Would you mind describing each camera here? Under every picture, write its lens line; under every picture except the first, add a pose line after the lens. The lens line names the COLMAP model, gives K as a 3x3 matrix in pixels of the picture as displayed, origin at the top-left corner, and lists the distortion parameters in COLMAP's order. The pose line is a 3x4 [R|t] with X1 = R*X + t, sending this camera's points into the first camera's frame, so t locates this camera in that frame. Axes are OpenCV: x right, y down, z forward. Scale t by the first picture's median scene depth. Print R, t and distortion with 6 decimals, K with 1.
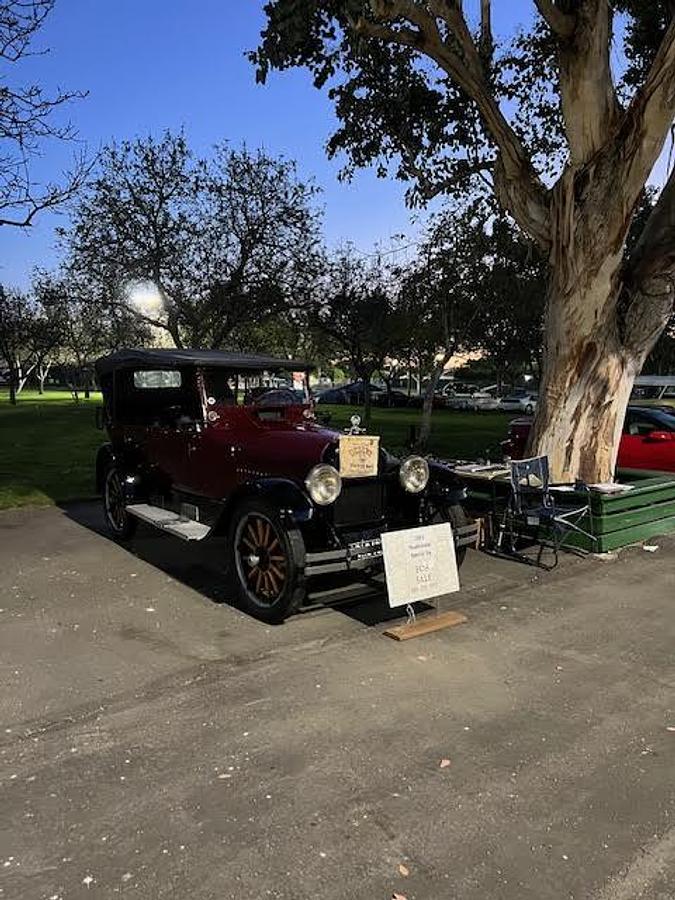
lens RADIAL K [[677.0, 0, 337.8], [0, 677.0, 450.9], [0, 0, 1]] dist [0.027873, -0.024042]
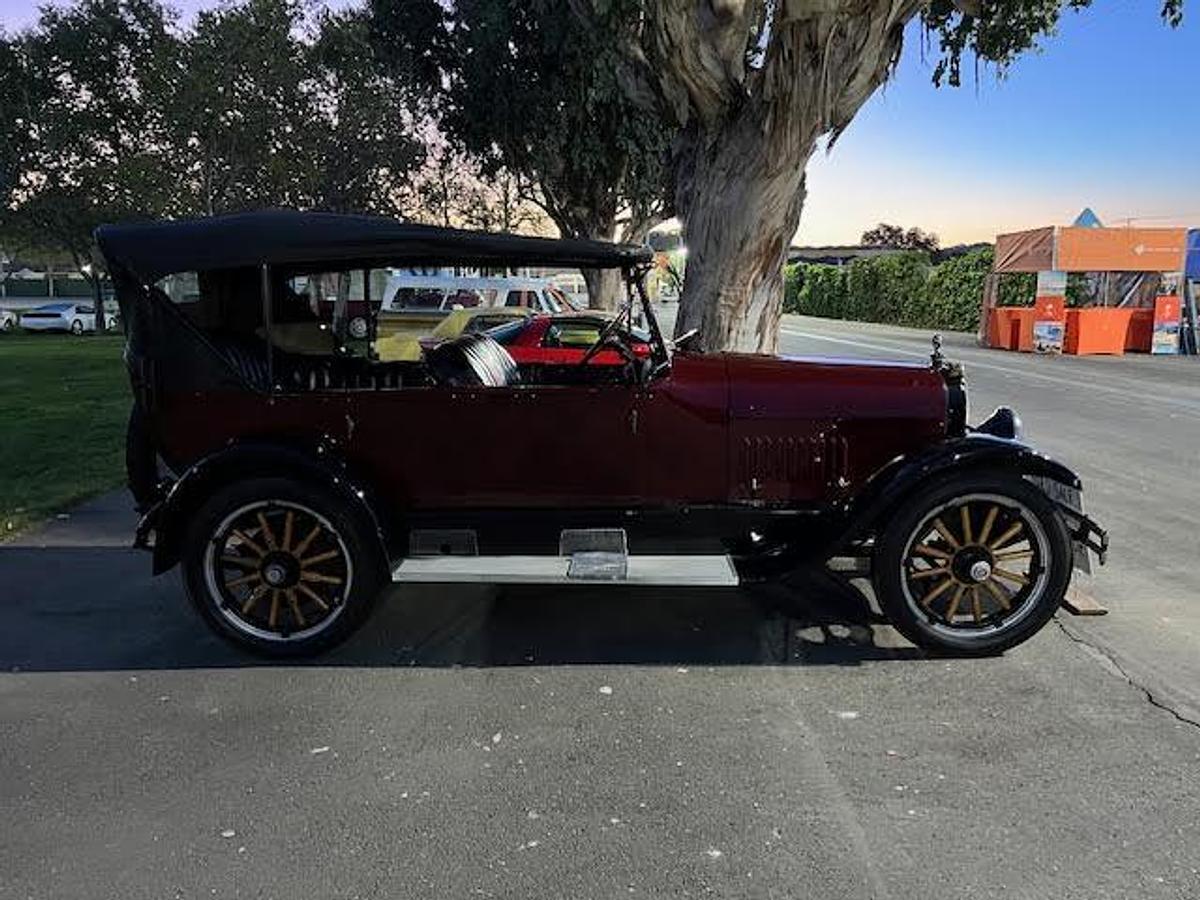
lens RADIAL K [[902.6, 0, 600.4], [0, 902.6, 449.2], [0, 0, 1]] dist [0.027873, -0.024042]
pose [[0.615275, -0.156059, 0.772711, -0.683729], [0.092764, 0.987732, 0.125621, -0.065654], [-0.782836, -0.005611, 0.622203, 0.509088]]
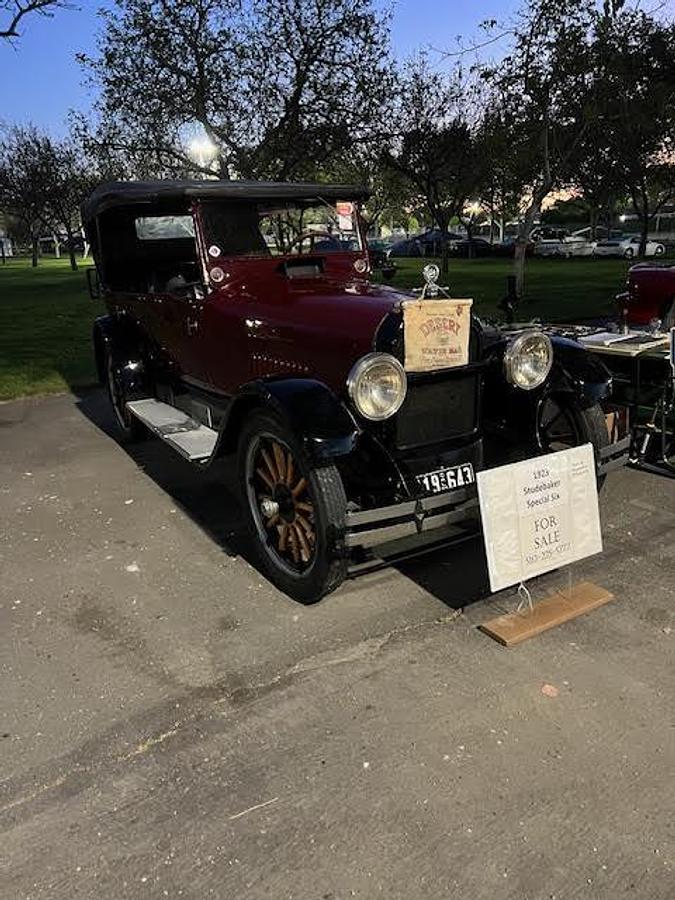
lens RADIAL K [[677.0, 0, 338.0], [0, 677.0, 453.3], [0, 0, 1]] dist [0.027873, -0.024042]
pose [[0.993666, -0.008802, -0.112028, 0.007019], [0.031881, 0.978048, 0.205927, -0.011245], [0.107756, -0.208194, 0.972134, 0.271843]]
